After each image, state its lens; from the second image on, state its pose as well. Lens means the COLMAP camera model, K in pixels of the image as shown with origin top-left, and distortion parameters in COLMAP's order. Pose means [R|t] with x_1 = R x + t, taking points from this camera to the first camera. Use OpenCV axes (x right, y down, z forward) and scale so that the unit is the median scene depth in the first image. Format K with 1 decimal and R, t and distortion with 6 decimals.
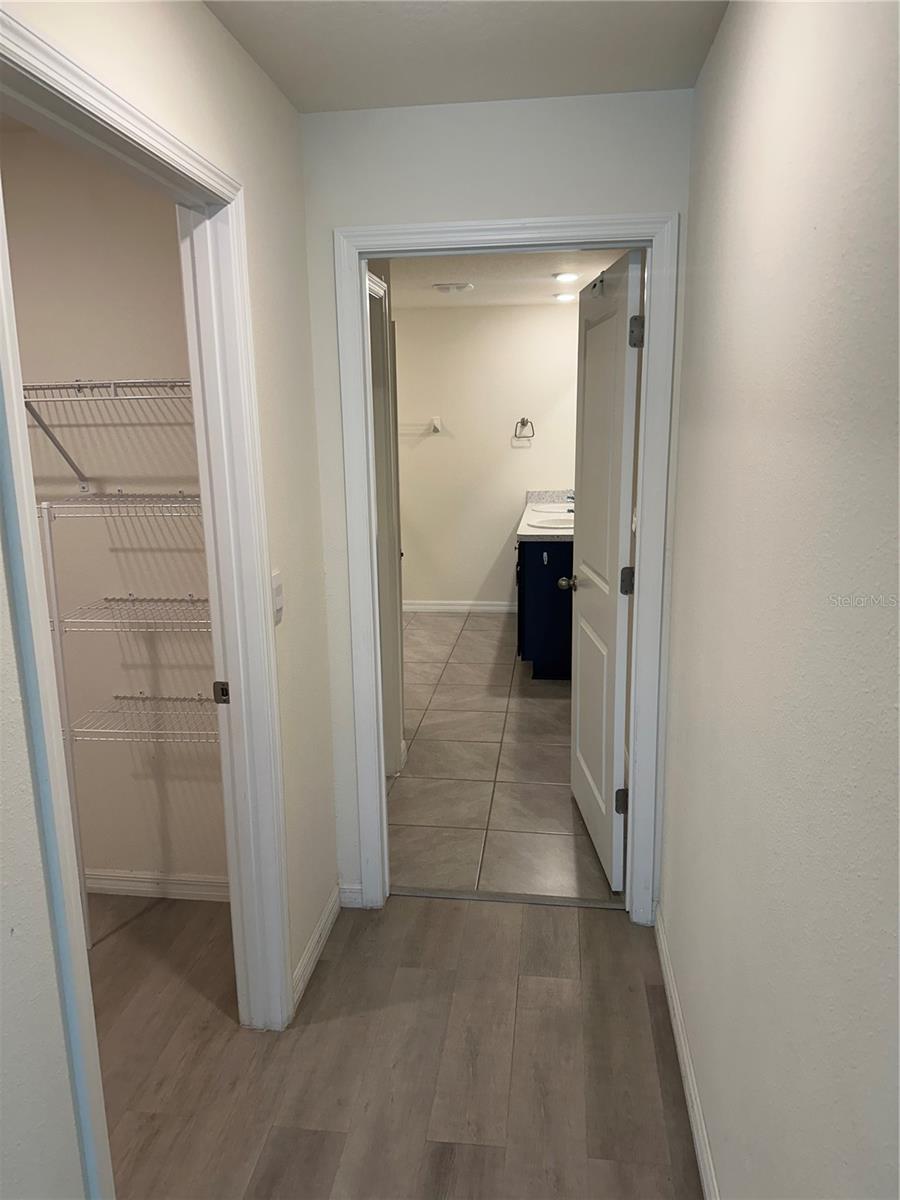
lens RADIAL K [[839.9, 0, 448.7], [0, 839.9, 597.2], [0, 0, 1]] dist [0.050137, -0.048587]
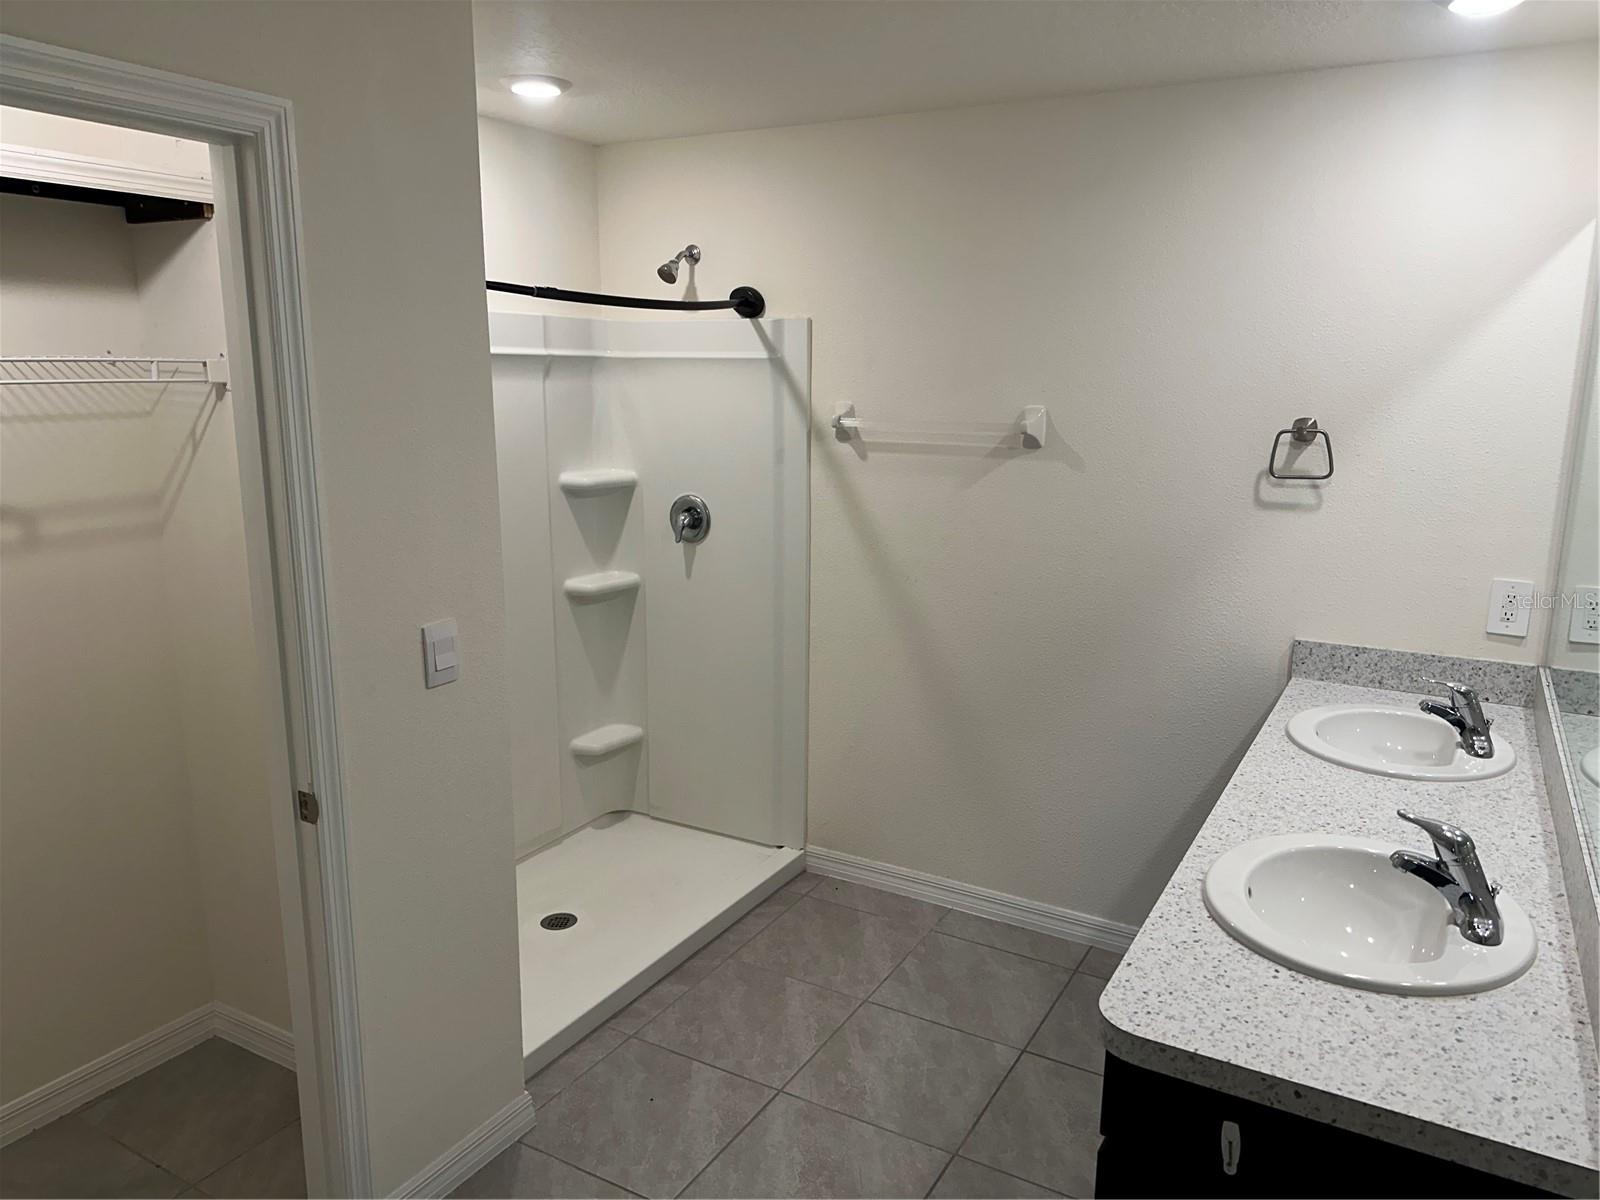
lens RADIAL K [[1119.8, 0, 802.6], [0, 1119.8, 601.7], [0, 0, 1]] dist [0.050137, -0.048587]
pose [[0.920372, 0.102311, -0.377423, 0.082066], [-0.103475, 0.994482, 0.017253, -0.129855], [0.377105, 0.023174, 0.925880, 0.524820]]
